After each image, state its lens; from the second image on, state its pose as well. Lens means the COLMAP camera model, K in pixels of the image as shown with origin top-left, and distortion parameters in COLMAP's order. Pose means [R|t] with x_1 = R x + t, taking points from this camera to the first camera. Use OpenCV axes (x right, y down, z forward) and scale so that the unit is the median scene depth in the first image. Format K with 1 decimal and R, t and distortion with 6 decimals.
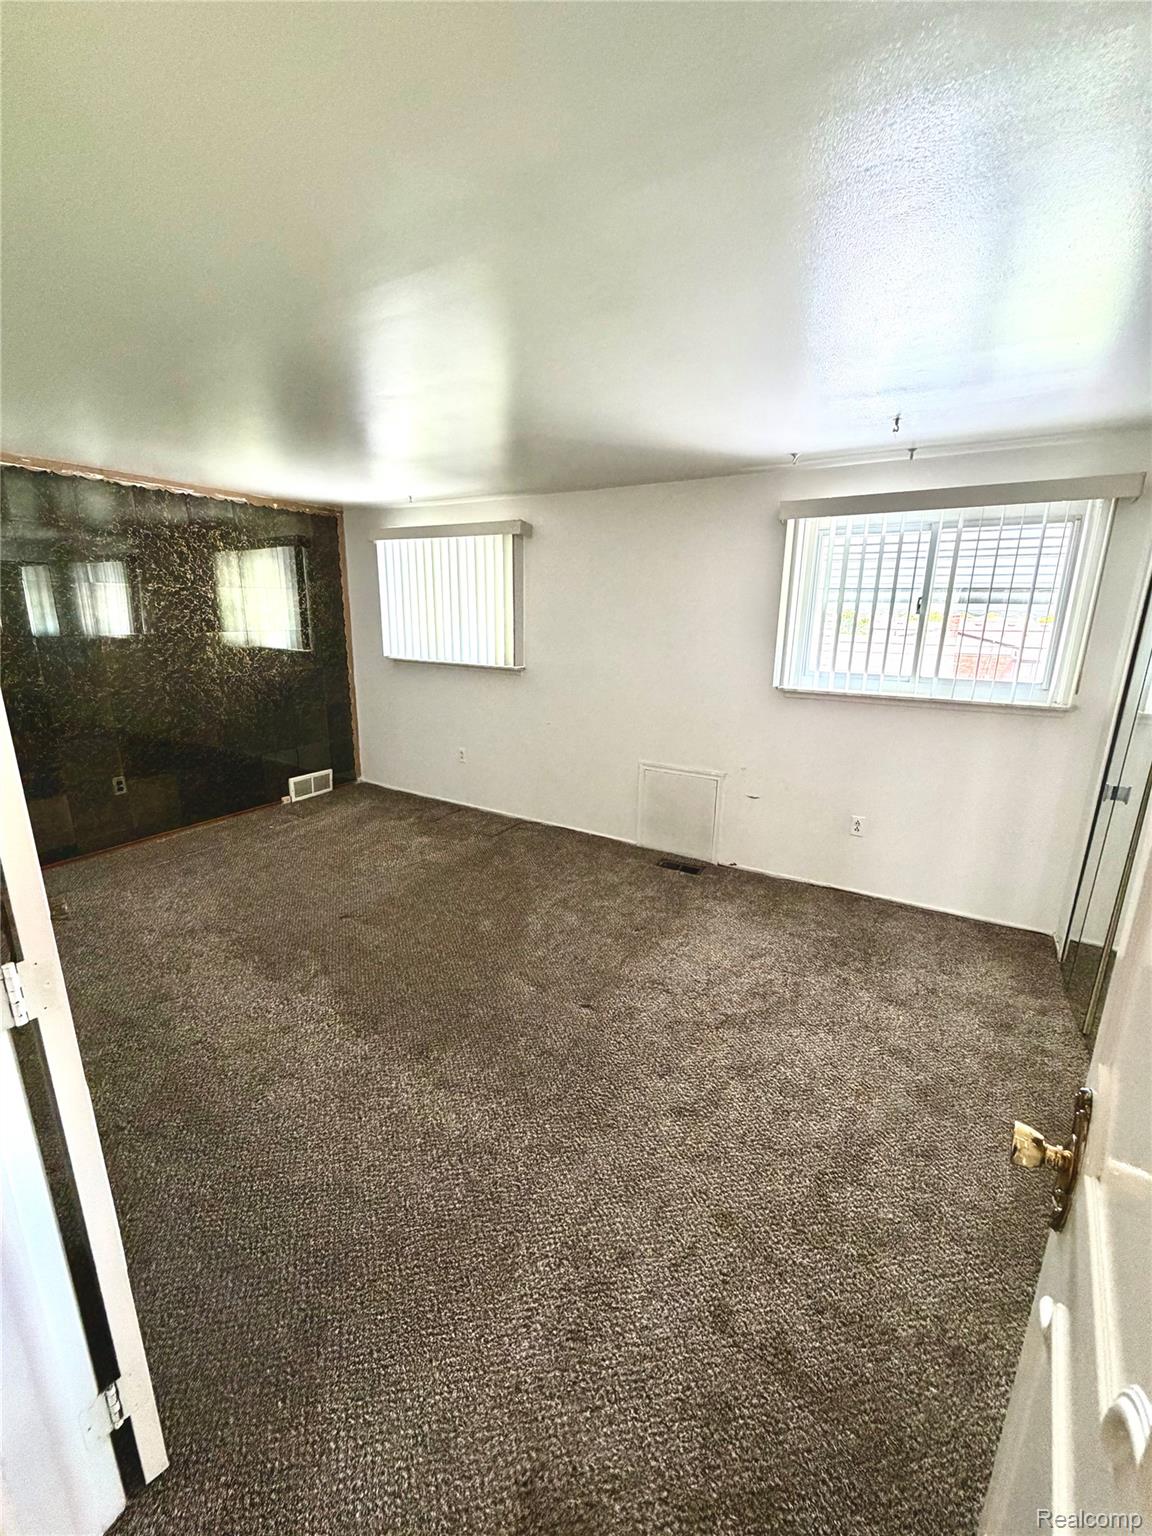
lens RADIAL K [[610.6, 0, 574.0], [0, 610.6, 764.8], [0, 0, 1]] dist [-0.000395, 0.000539]
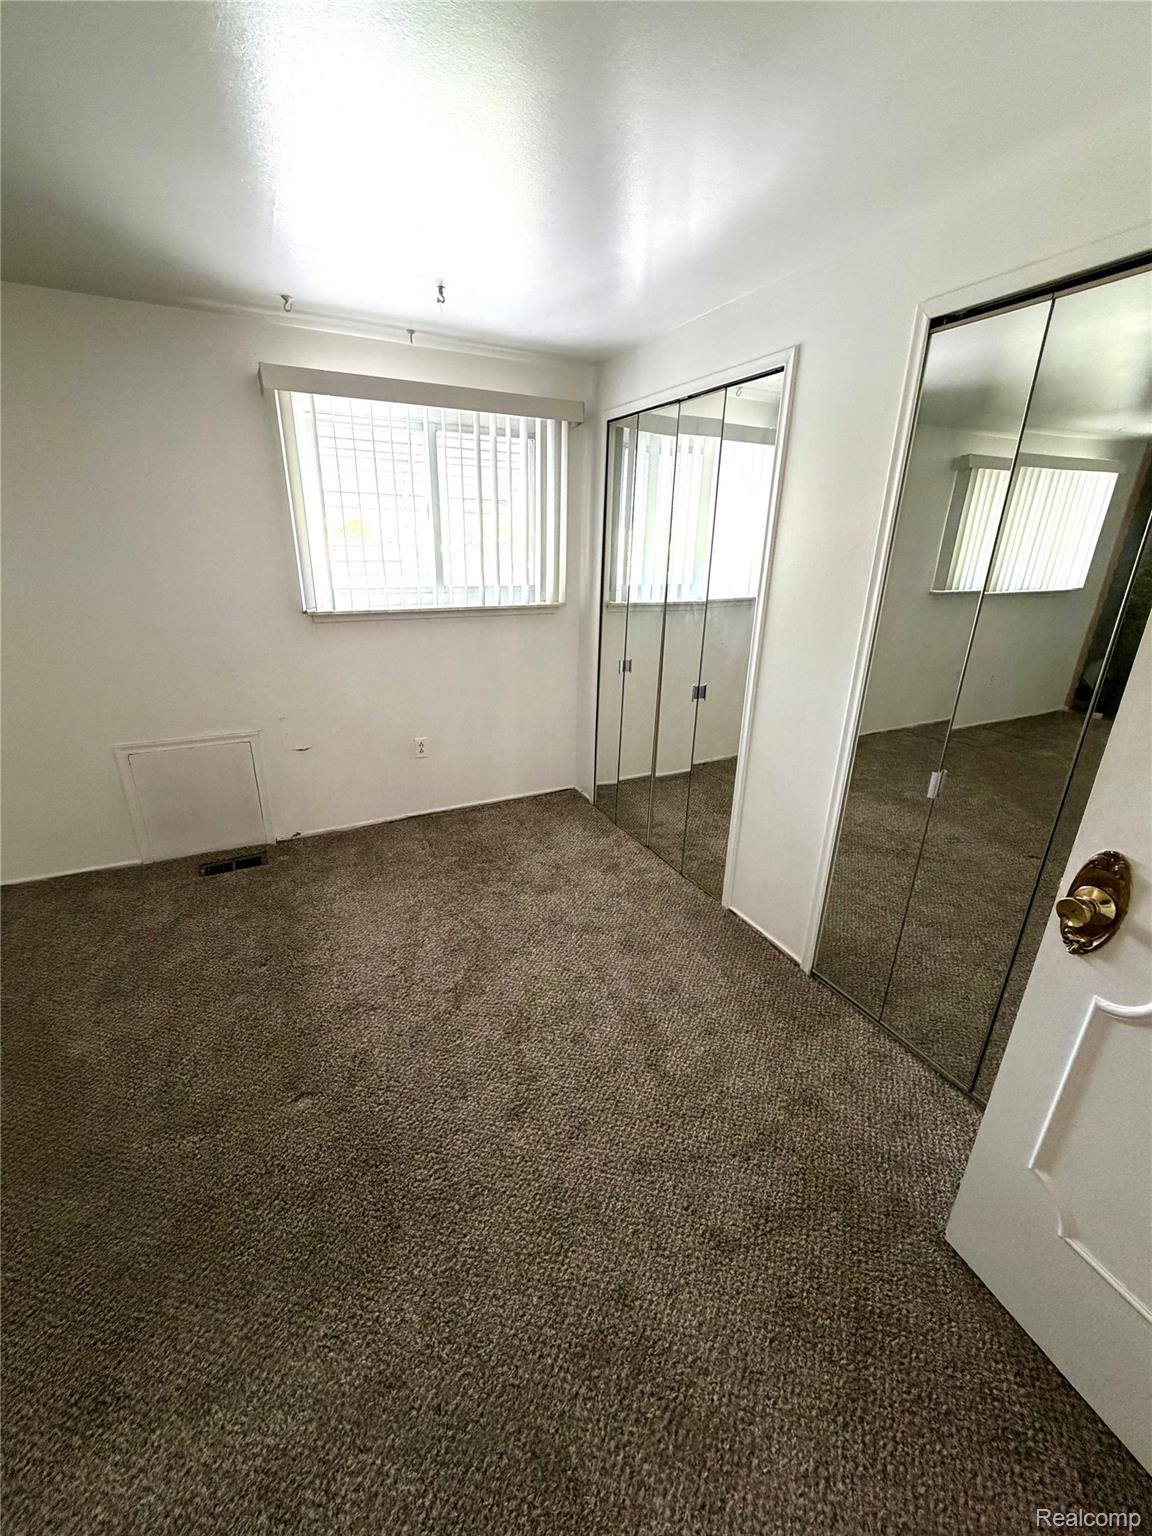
lens RADIAL K [[610.6, 0, 574.0], [0, 610.6, 764.8], [0, 0, 1]] dist [-0.000395, 0.000539]
pose [[0.539949, -0.294266, 0.788583, -0.224901], [0.192097, 0.955252, 0.224929, -0.057054], [-0.819484, 0.030035, 0.572315, 0.301205]]
